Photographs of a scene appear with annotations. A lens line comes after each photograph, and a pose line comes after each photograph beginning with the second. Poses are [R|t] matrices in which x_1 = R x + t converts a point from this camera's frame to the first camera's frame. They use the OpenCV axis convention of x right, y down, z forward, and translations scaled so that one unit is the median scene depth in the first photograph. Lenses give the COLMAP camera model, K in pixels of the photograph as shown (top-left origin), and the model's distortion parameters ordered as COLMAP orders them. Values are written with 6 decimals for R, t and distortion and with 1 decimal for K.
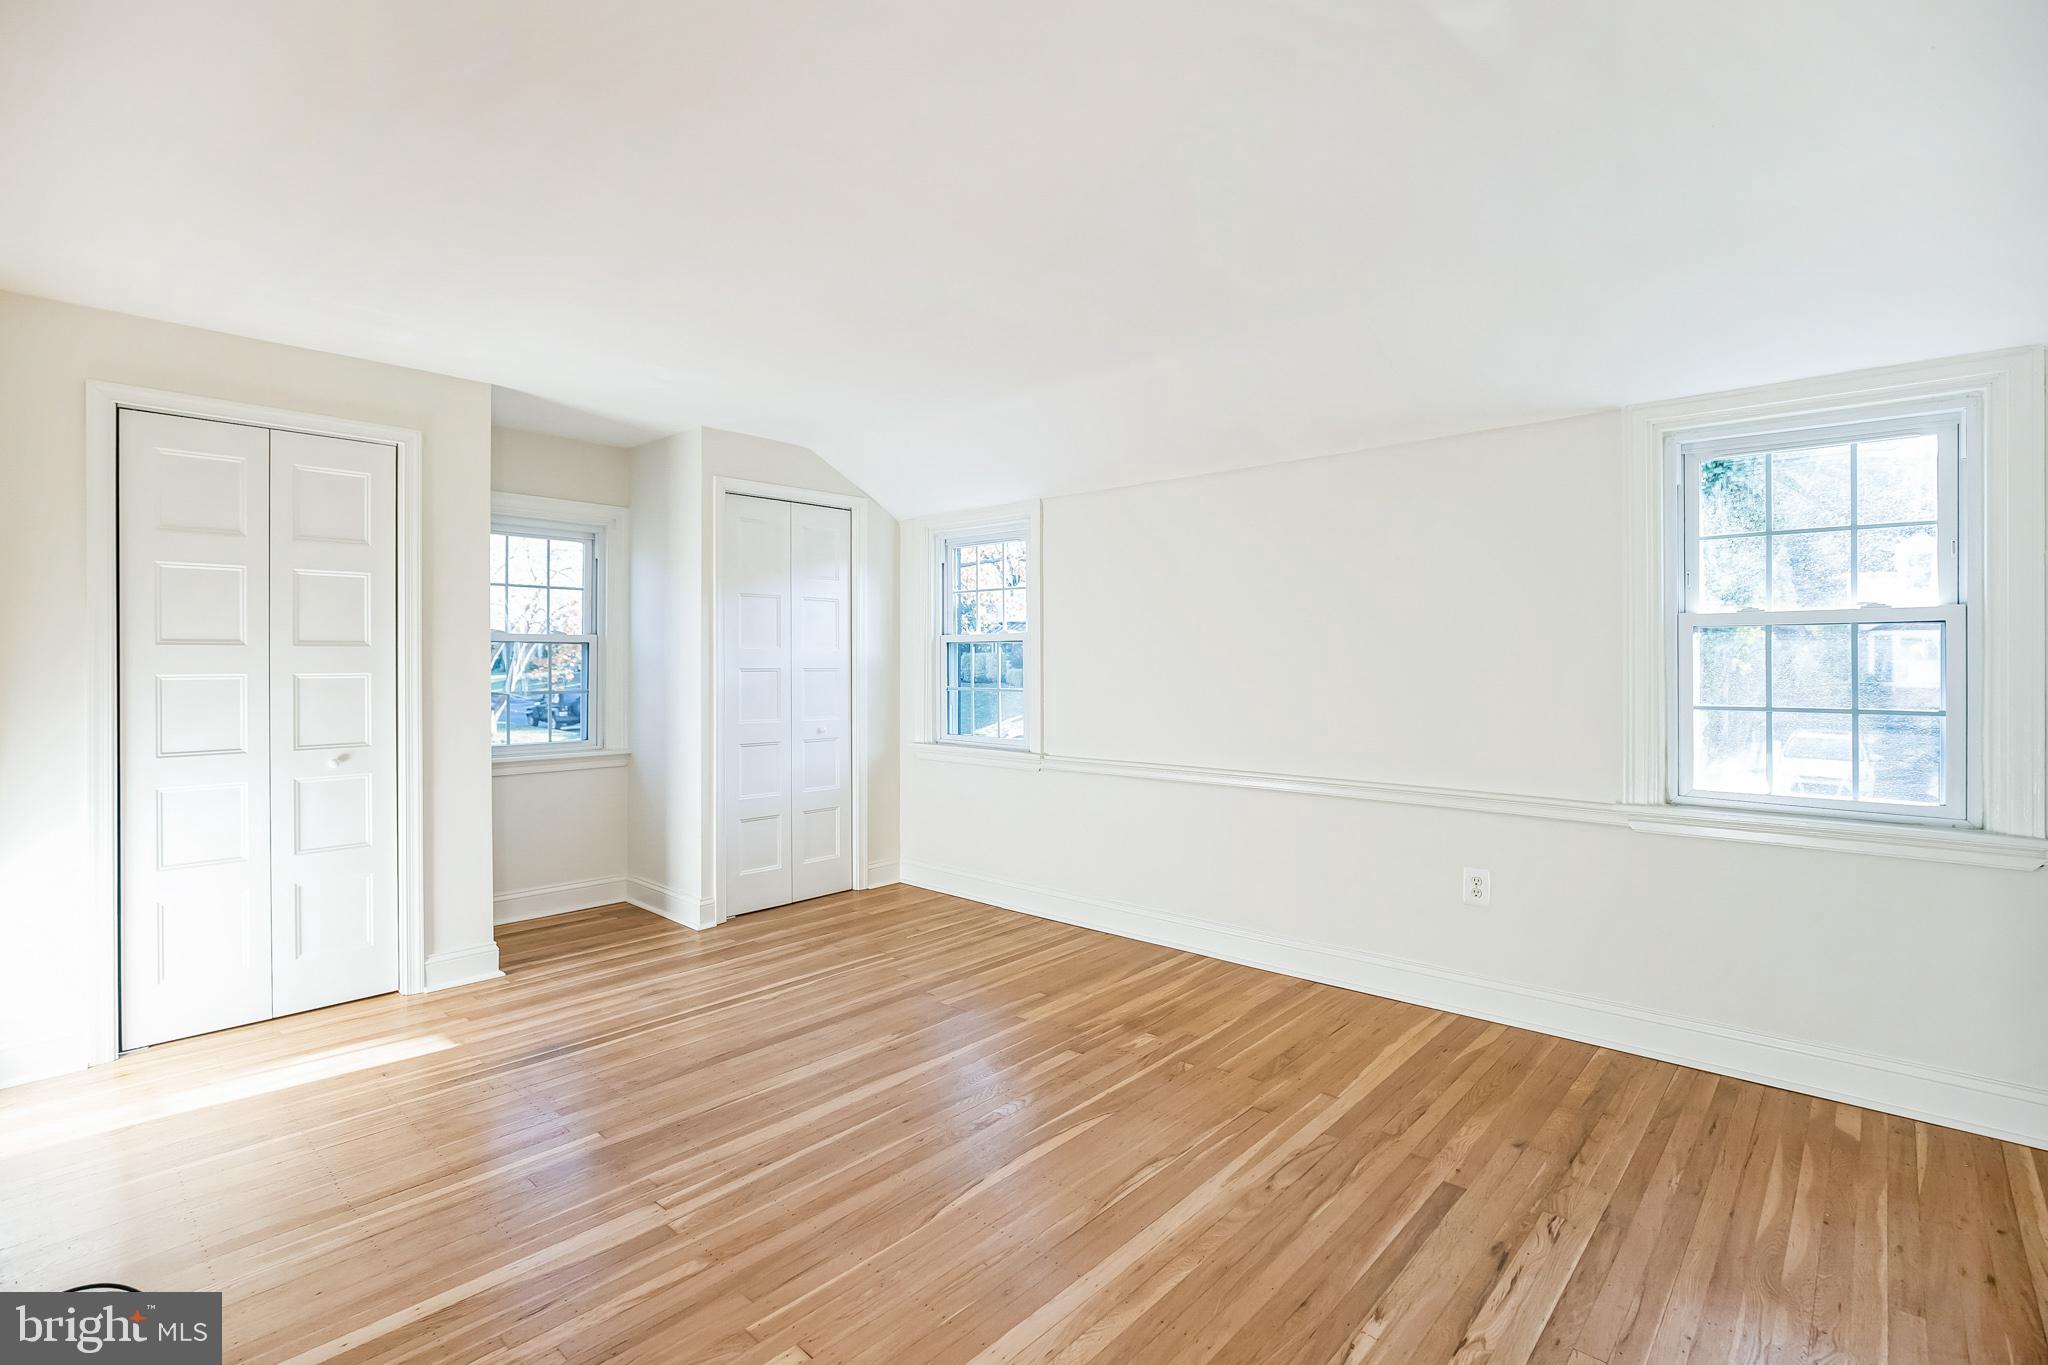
lens RADIAL K [[940.1, 0, 1020.7], [0, 940.1, 676.2], [0, 0, 1]] dist [-0.008485, 0.000420]
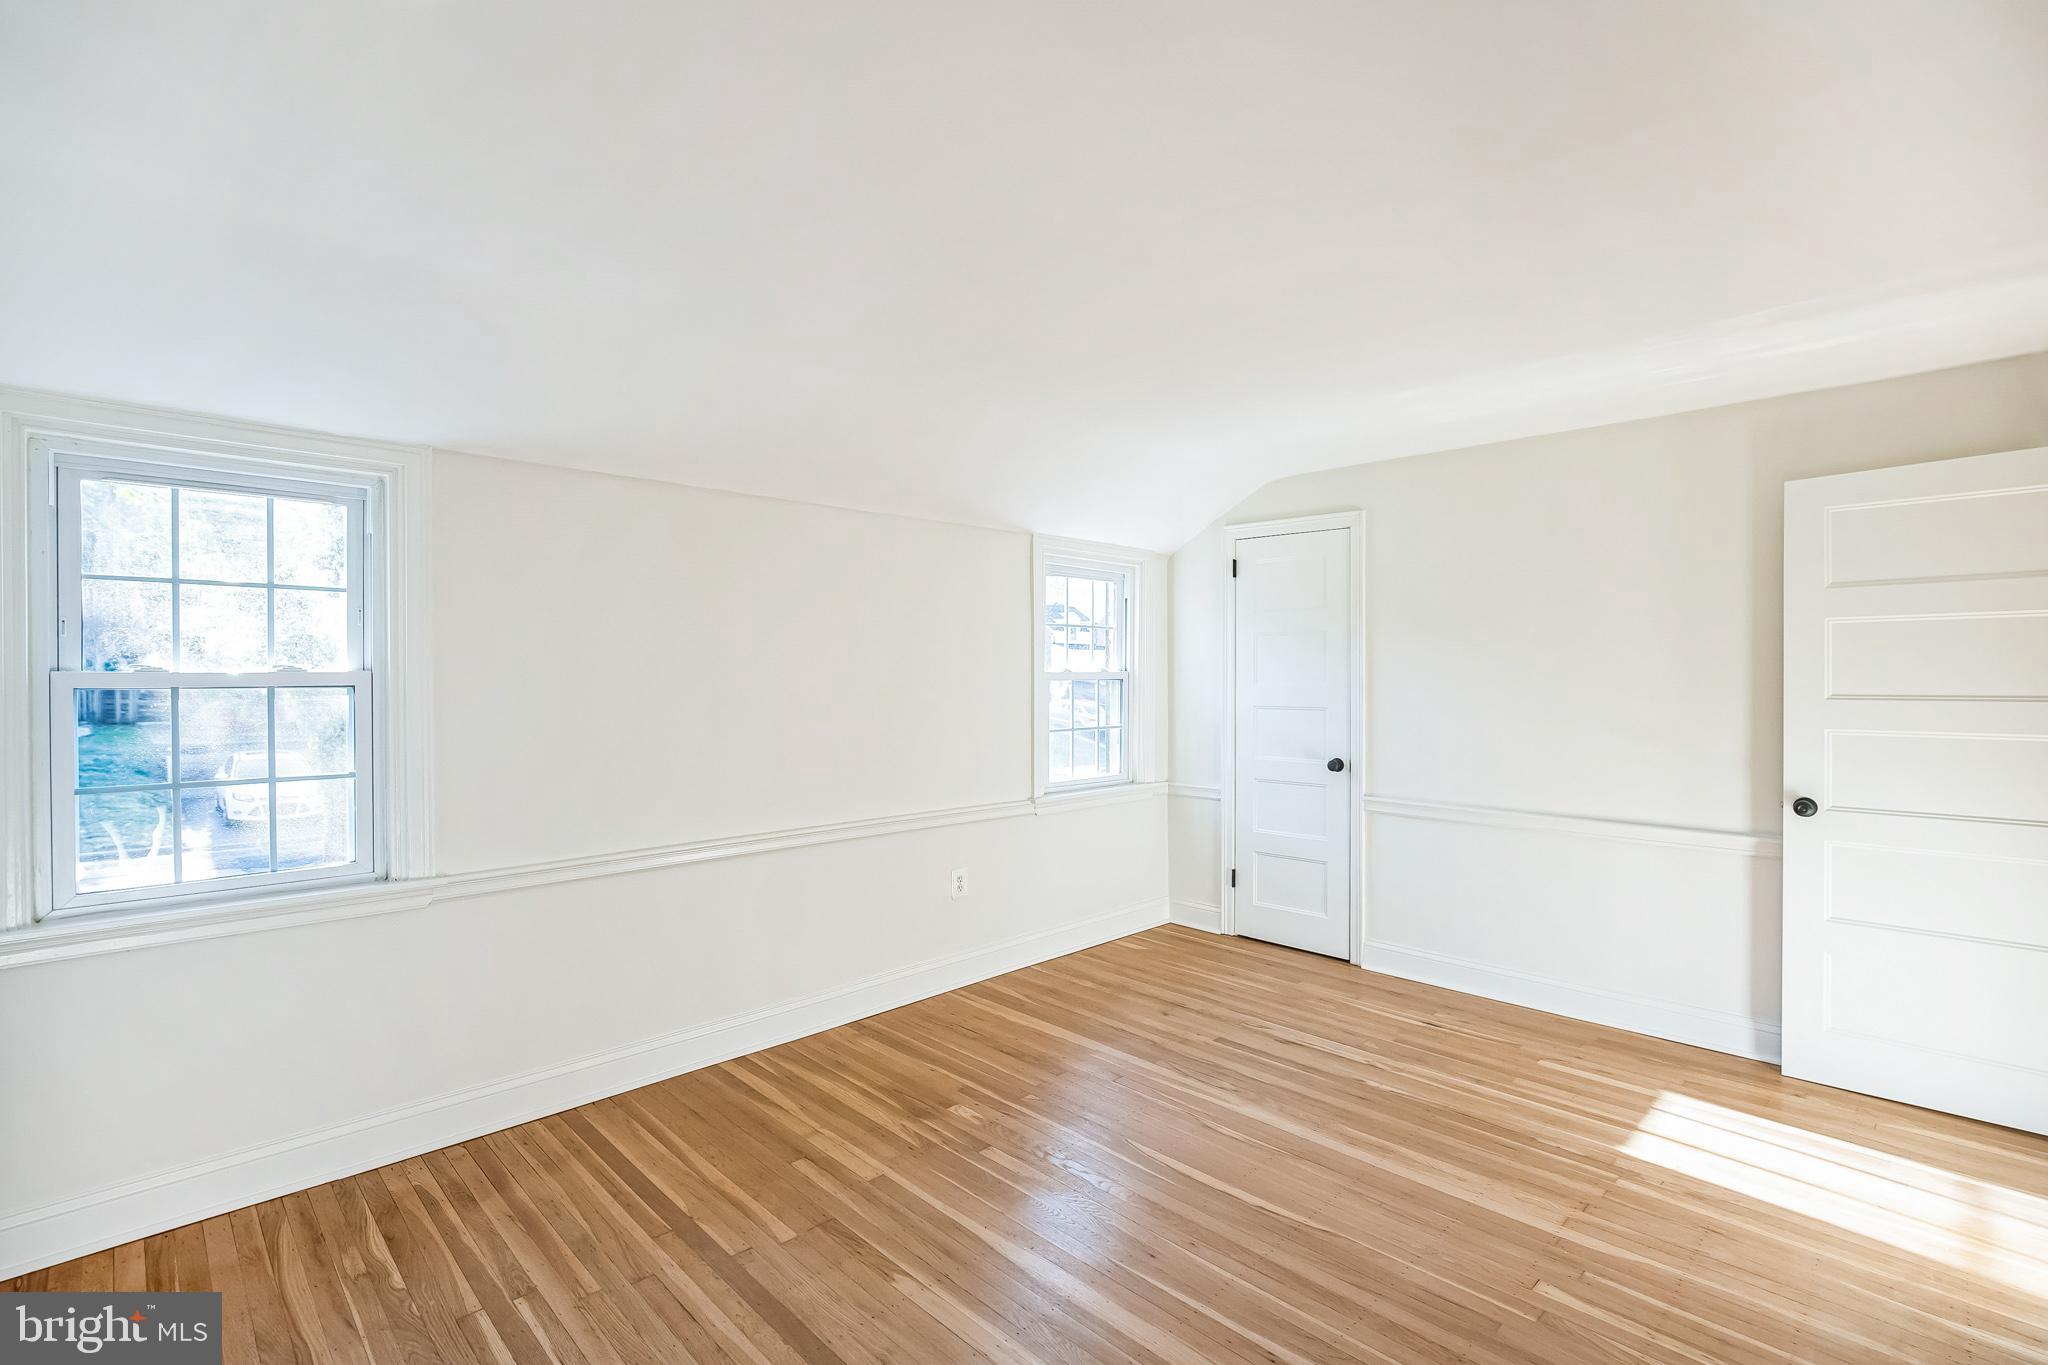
lens RADIAL K [[973.4, 0, 1012.7], [0, 973.4, 637.9], [0, 0, 1]] dist [-0.006975, 0.000299]
pose [[0.037336, 0.040021, 0.998501, -0.787948], [0.013397, 0.999088, -0.040545, -0.050643], [-0.999213, 0.014891, 0.036766, 0.811215]]
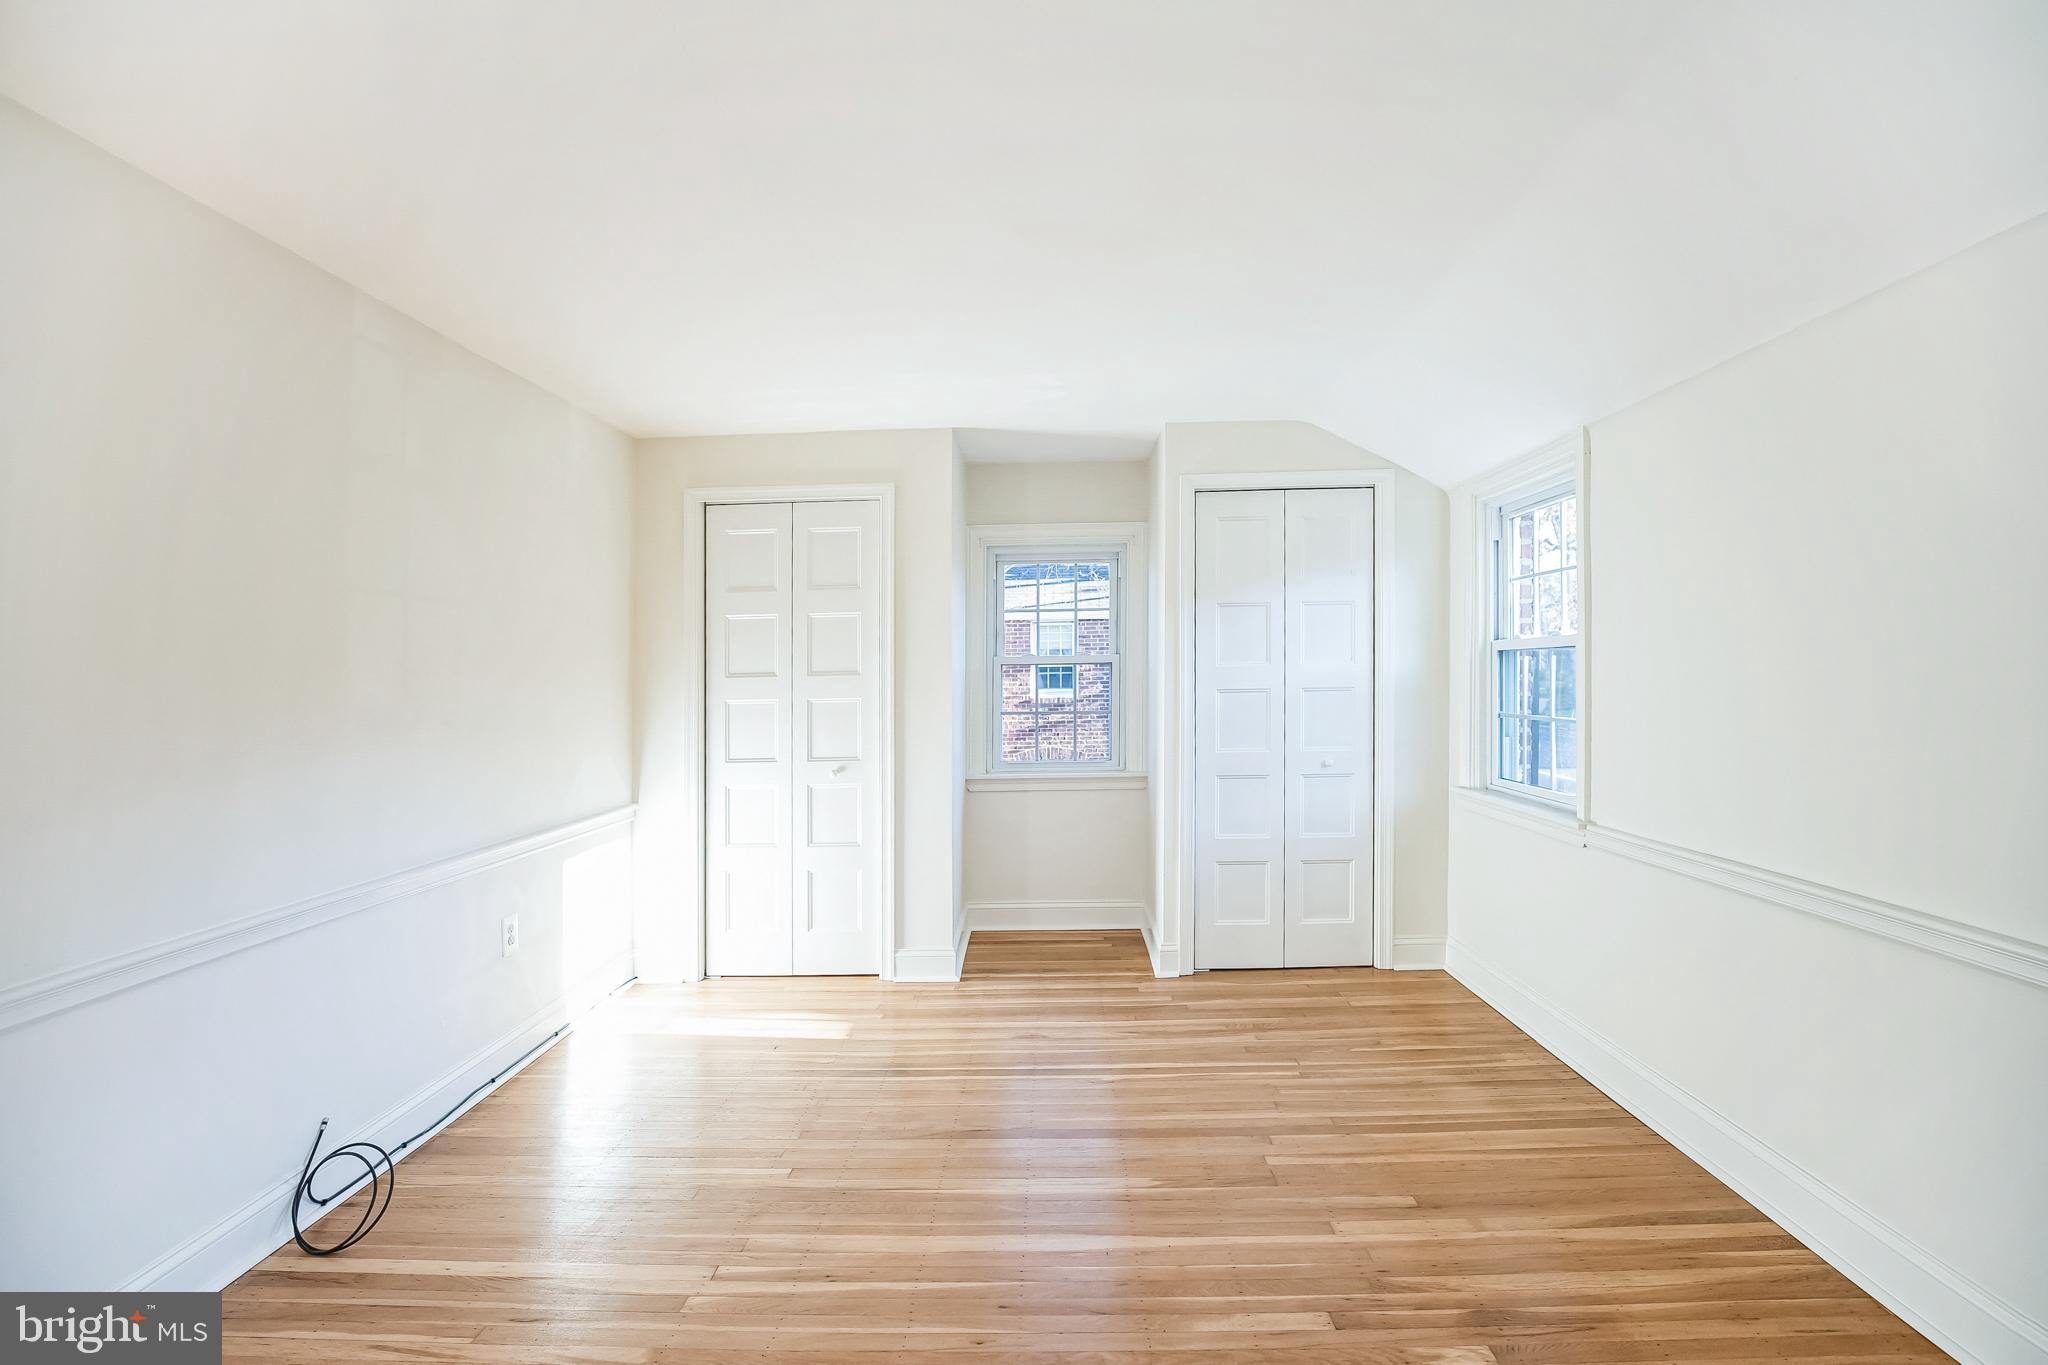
lens RADIAL K [[947.7, 0, 1024.0], [0, 947.7, 682.5], [0, 0, 1]] dist [-0.027290, 0.000179]
pose [[0.659629, -0.008417, -0.751544, 0.339157], [0.007234, 0.999962, -0.004850, -0.015552], [0.751556, -0.002237, 0.659665, 0.387632]]
